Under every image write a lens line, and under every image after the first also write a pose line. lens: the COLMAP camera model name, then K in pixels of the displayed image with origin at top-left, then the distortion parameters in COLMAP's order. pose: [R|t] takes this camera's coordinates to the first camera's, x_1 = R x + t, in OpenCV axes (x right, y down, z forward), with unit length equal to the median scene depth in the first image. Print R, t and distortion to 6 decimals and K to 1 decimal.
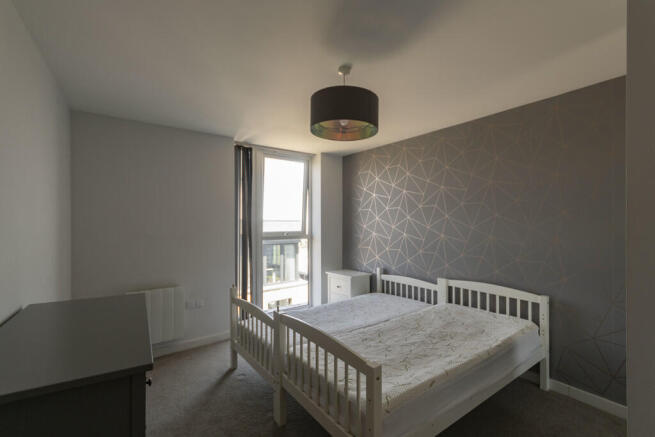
lens RADIAL K [[305.4, 0, 332.0], [0, 305.4, 219.1], [0, 0, 1]] dist [-0.001000, -0.000624]
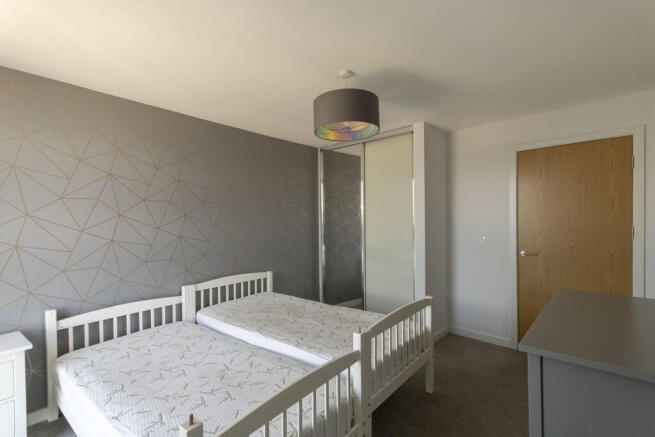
lens RADIAL K [[305.4, 0, 331.9], [0, 305.4, 220.0], [0, 0, 1]] dist [-0.001000, -0.000624]
pose [[-0.258430, 0.005154, 0.966016, -0.606517], [0.012005, 0.999926, -0.002123, 0.013122], [-0.965955, 0.011049, -0.258473, 0.850512]]
